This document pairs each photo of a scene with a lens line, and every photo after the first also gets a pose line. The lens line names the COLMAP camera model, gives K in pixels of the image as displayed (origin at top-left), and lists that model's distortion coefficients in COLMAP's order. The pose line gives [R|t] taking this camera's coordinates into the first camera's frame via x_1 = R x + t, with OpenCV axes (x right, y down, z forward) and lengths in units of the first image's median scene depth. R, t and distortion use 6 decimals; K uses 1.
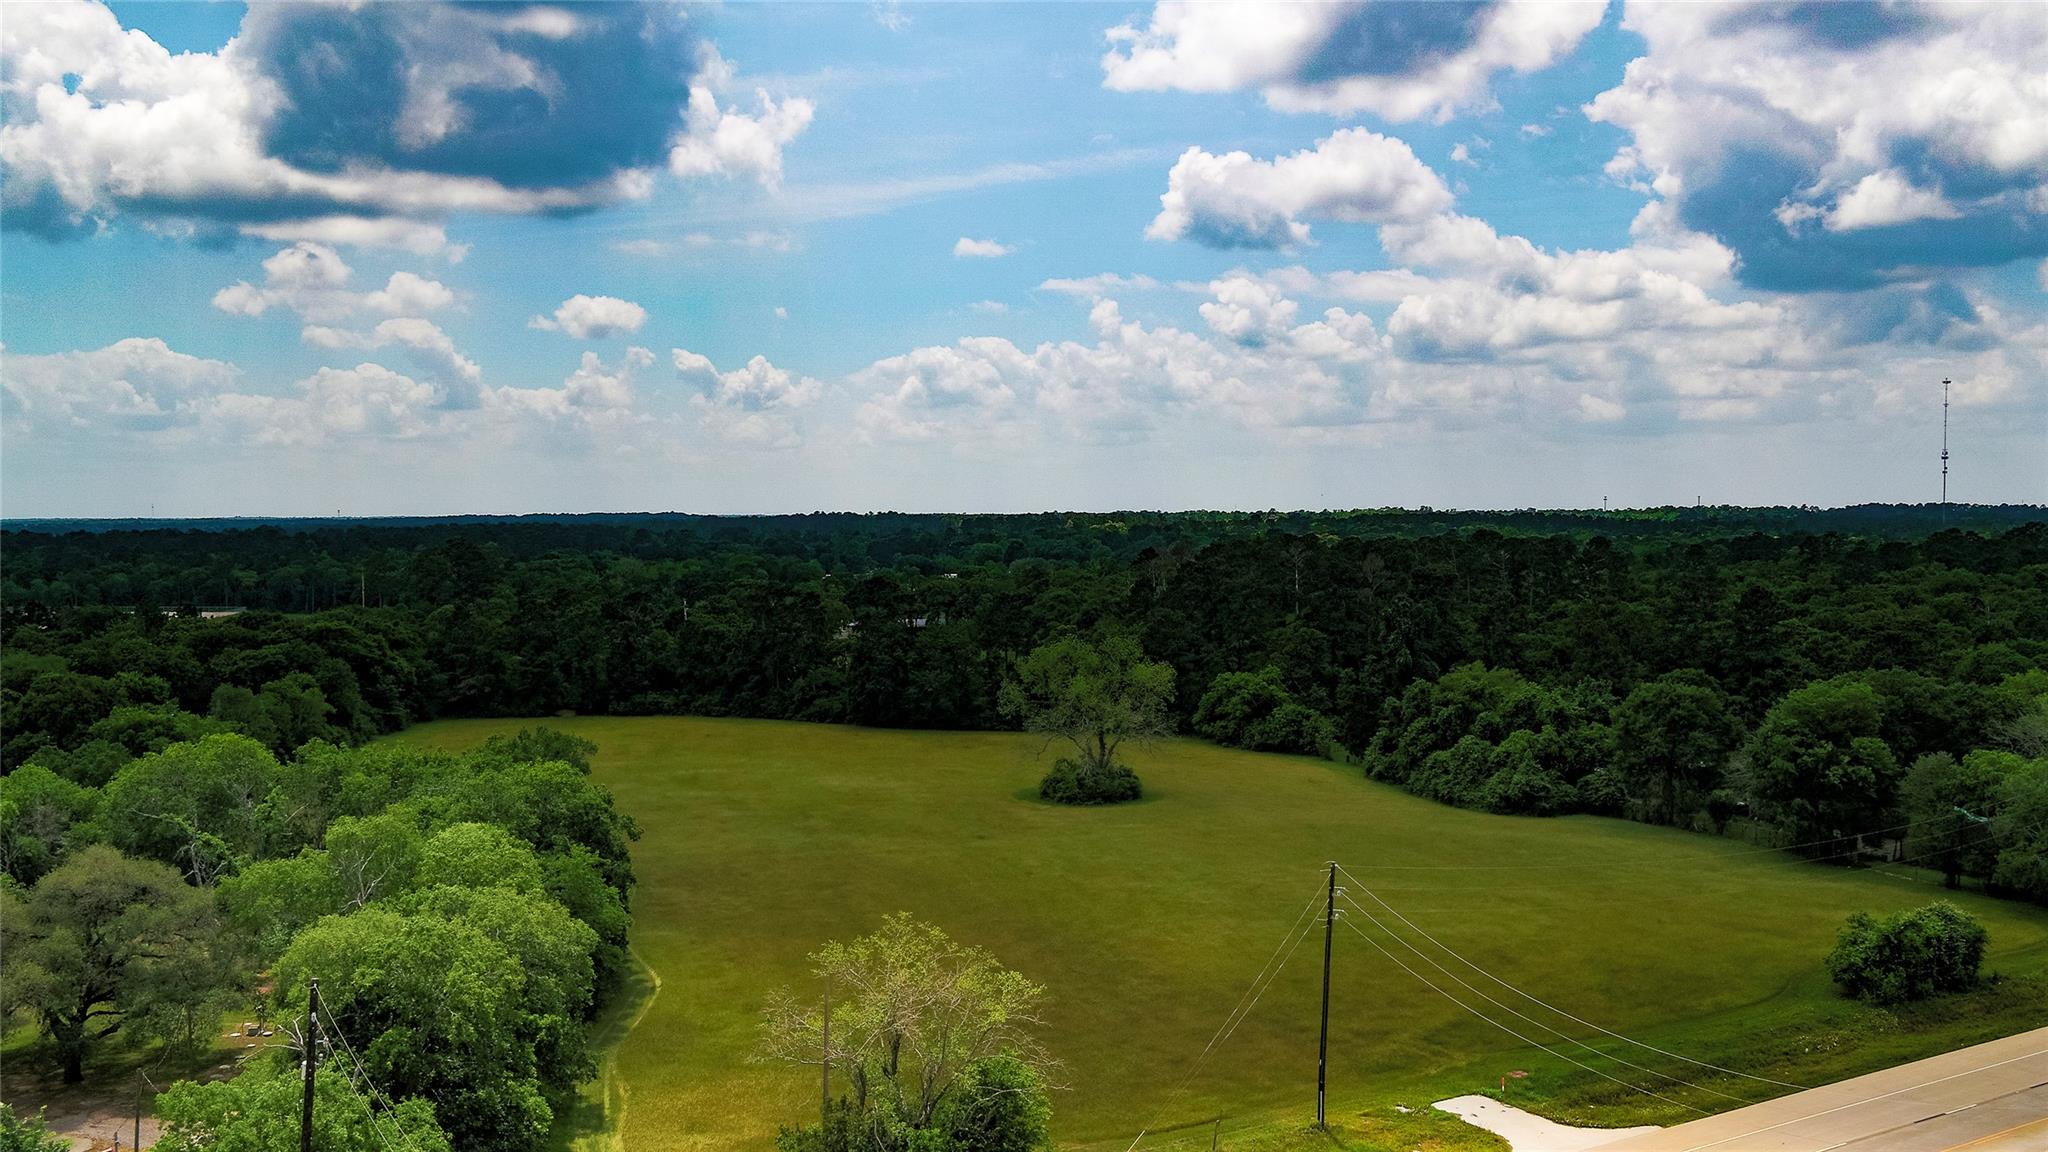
lens RADIAL K [[1967.8, 0, 1024.0], [0, 1967.8, 576.0], [0, 0, 1]] dist [-0.003783, -0.001268]
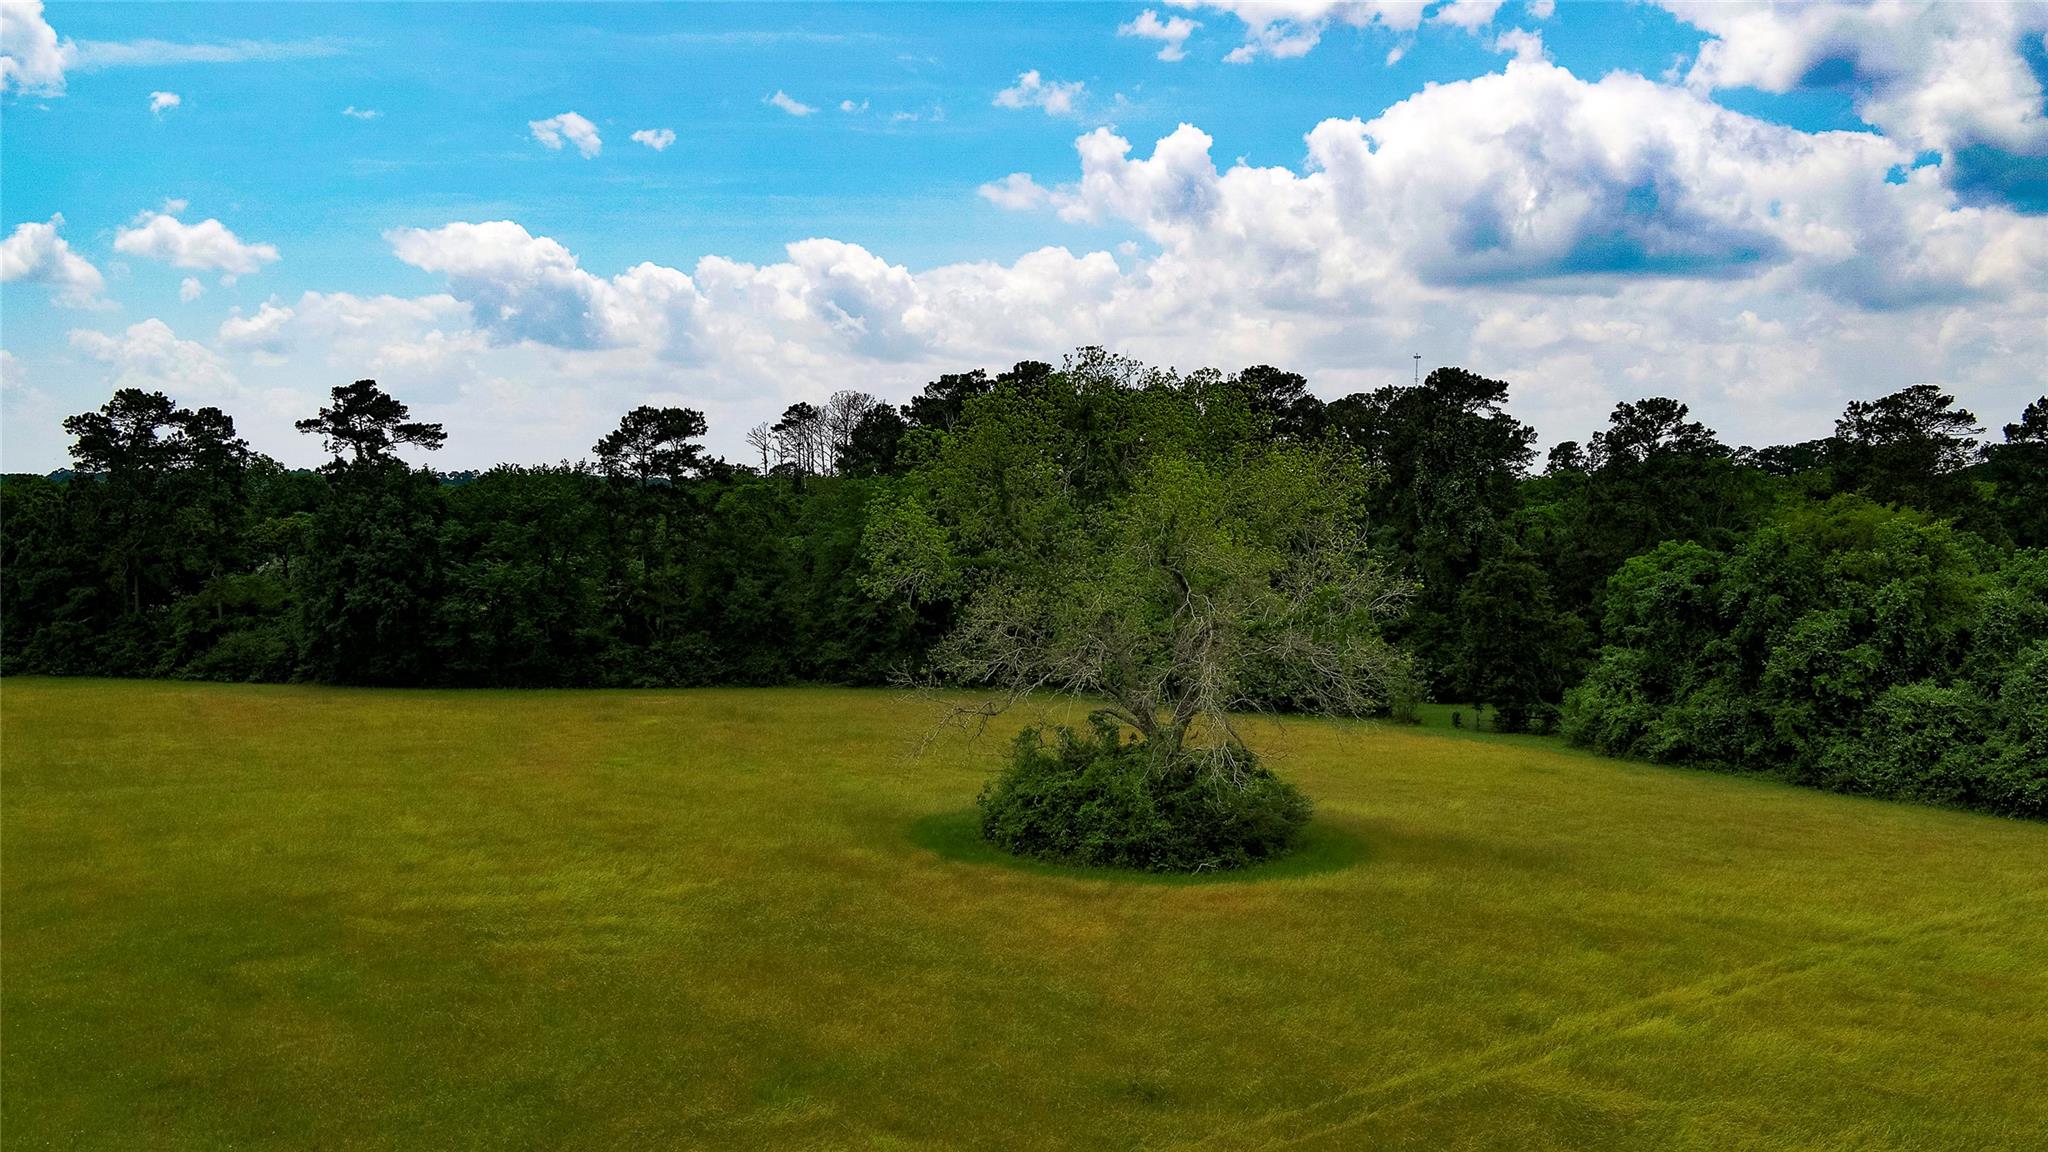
lens RADIAL K [[1967.8, 0, 1024.0], [0, 1967.8, 576.0], [0, 0, 1]] dist [-0.003783, -0.001268]
pose [[0.951903, -0.007474, 0.306307, -0.067744], [0.004695, 0.999941, 0.009807, 0.045190], [-0.306362, -0.007897, 0.951882, 0.492498]]
